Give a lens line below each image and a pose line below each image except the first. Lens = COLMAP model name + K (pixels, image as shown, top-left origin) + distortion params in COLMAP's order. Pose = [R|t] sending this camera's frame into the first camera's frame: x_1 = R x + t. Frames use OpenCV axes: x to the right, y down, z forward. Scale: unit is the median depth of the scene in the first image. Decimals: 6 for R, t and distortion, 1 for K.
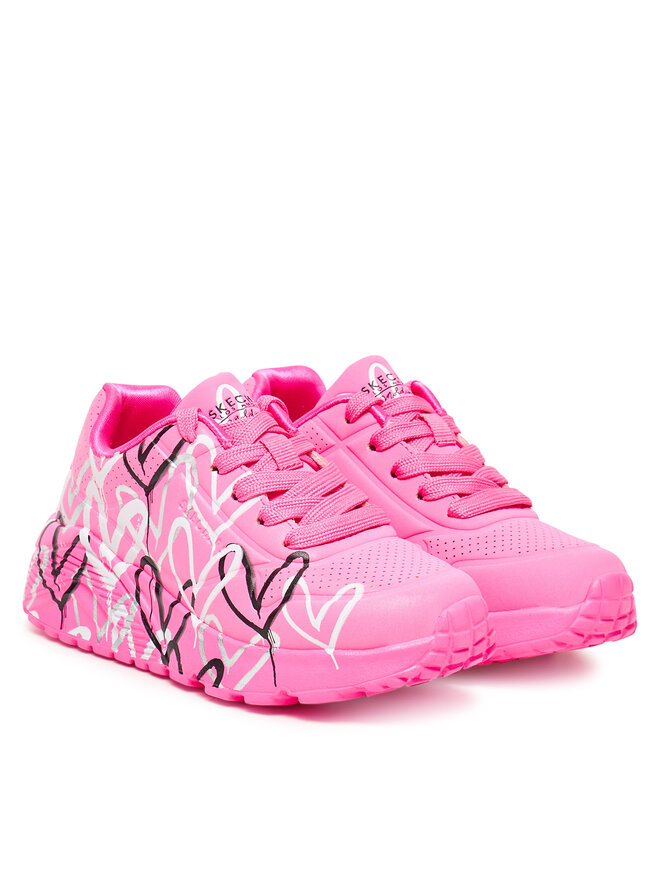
lens RADIAL K [[3666.3, 0, 330.0], [0, 3666.3, 440.0], [0, 0, 1]] dist [0.122137, 0.874474]
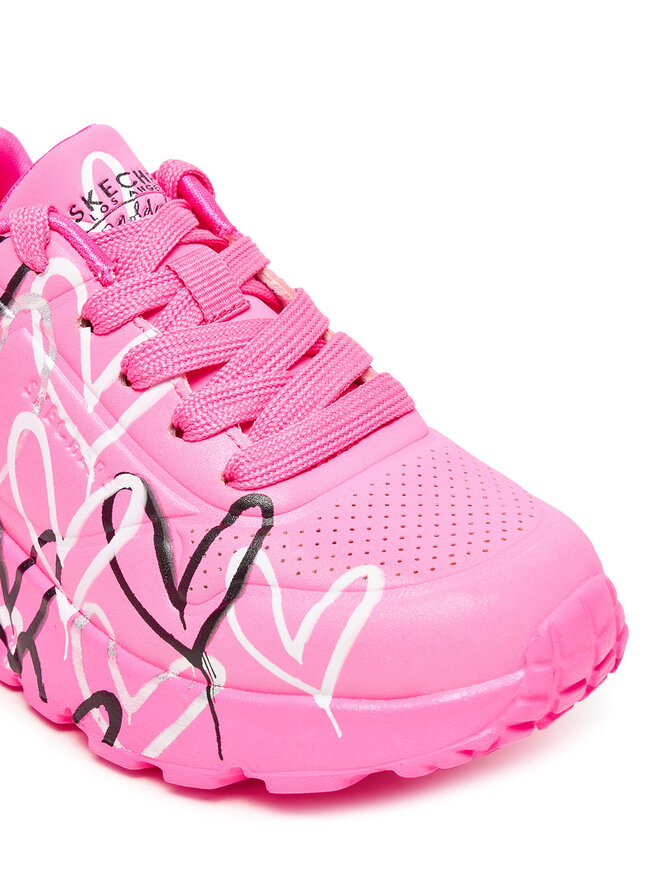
lens RADIAL K [[2576.9, 0, 330.0], [0, 2576.9, 440.0], [0, 0, 1]] dist [0.079743, 0.453000]
pose [[0.998100, -0.044472, 0.042651, -0.012699], [0.034284, 0.975945, 0.215303, -0.055787], [-0.051200, -0.213431, 0.975616, 0.631060]]
